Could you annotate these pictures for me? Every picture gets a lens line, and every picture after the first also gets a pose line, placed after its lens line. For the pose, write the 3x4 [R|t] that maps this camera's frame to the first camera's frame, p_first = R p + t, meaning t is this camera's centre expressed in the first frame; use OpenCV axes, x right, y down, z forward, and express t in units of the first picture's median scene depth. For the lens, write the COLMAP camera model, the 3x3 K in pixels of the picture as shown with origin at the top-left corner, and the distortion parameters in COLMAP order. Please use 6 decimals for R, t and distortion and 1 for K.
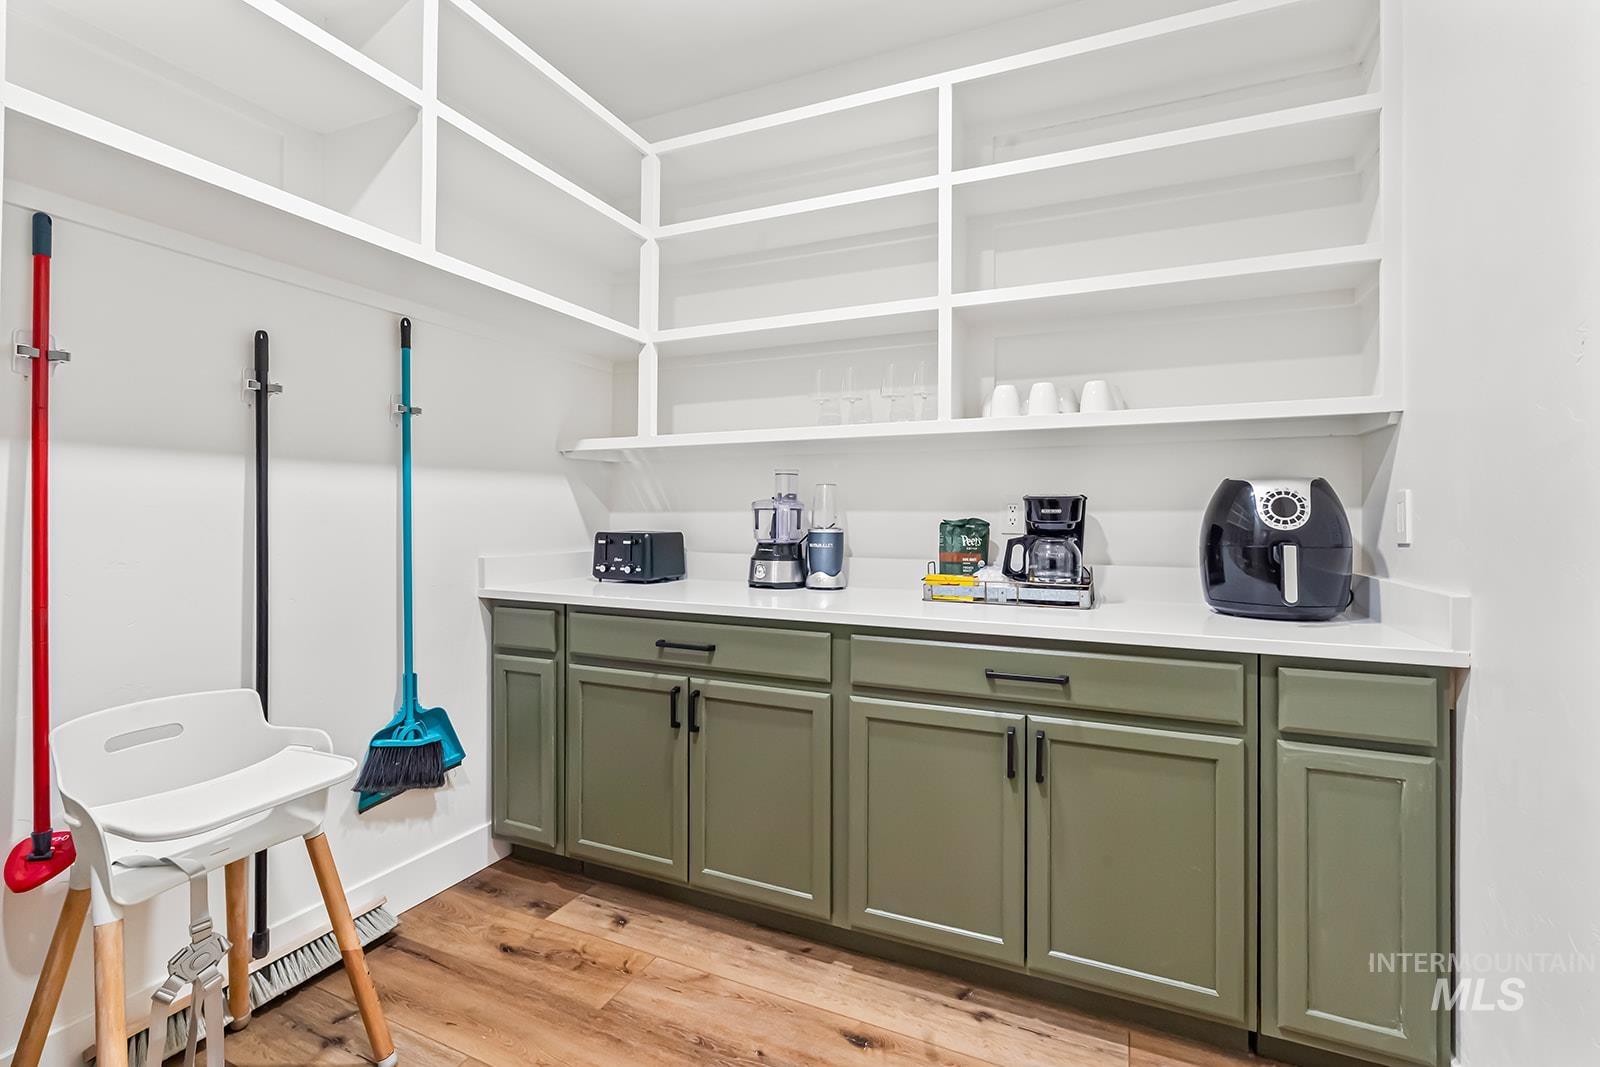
lens RADIAL K [[718.6, 0, 799.9], [0, 718.6, 523.5], [0, 0, 1]] dist [-0.001171, 0.000293]
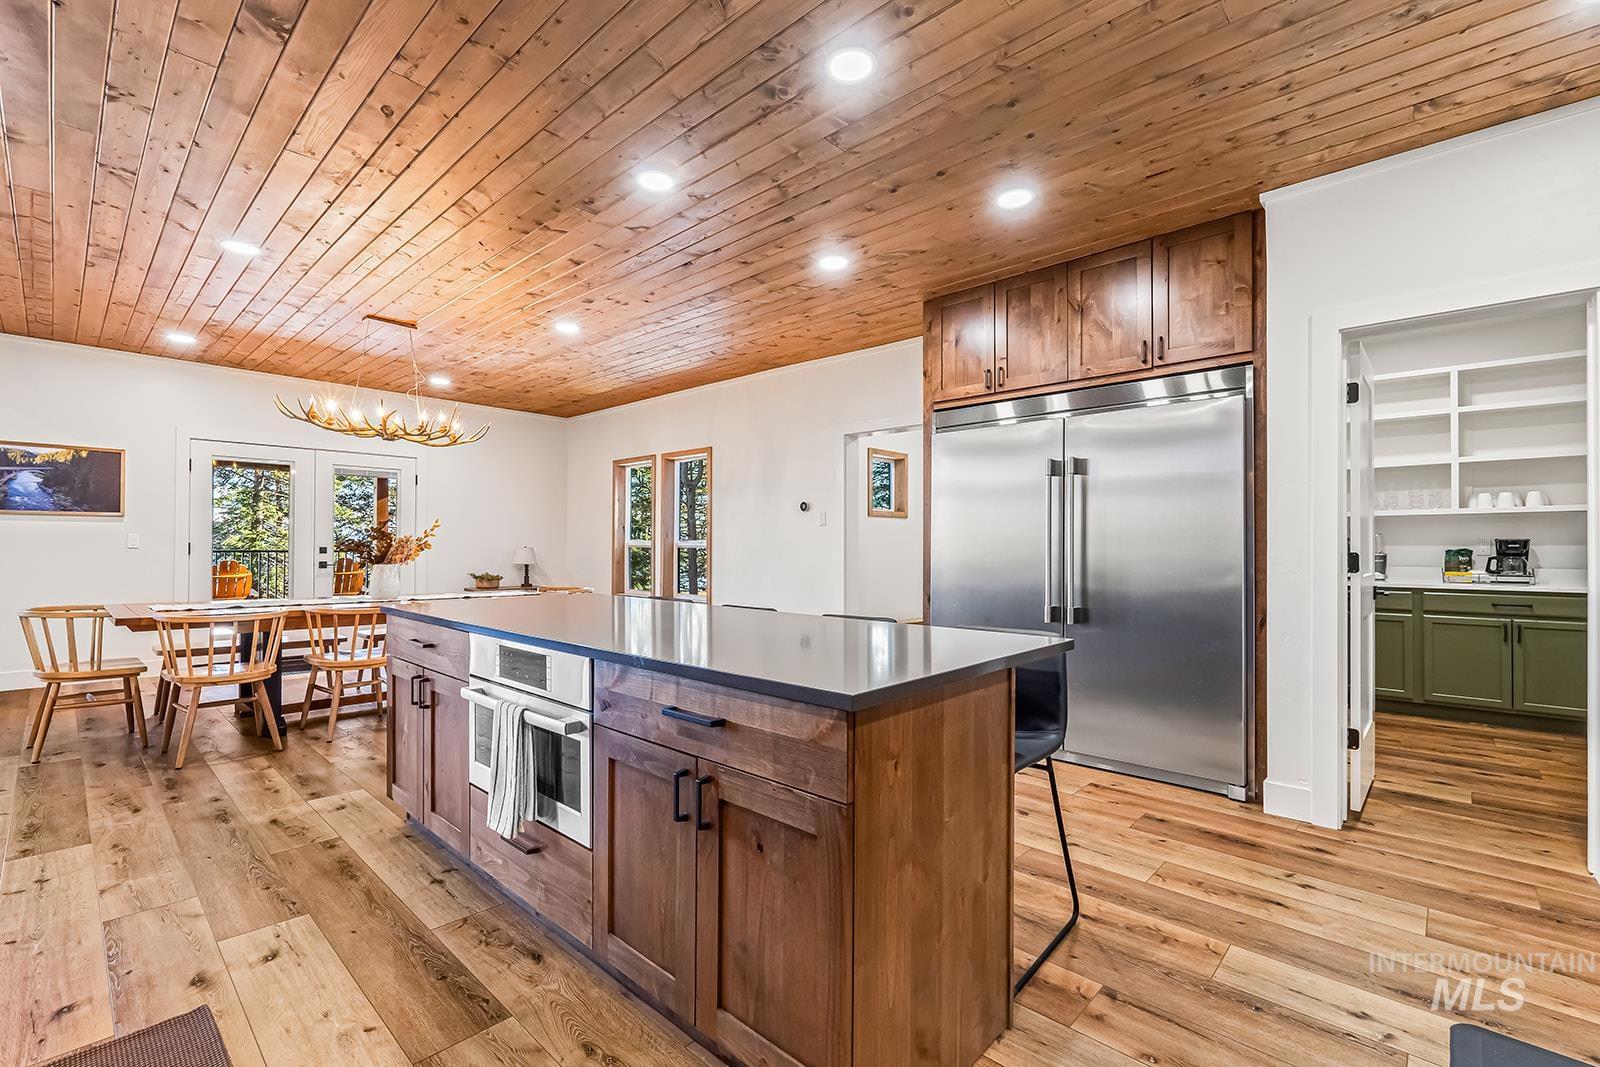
lens RADIAL K [[718.6, 0, 804.1], [0, 718.6, 540.2], [0, 0, 1]] dist [-0.001171, 0.000293]
pose [[0.947348, -0.007057, -0.320129, -1.121356], [0.000704, 0.999801, -0.019958, 0.010973], [0.320206, 0.018682, 0.947164, -2.034418]]
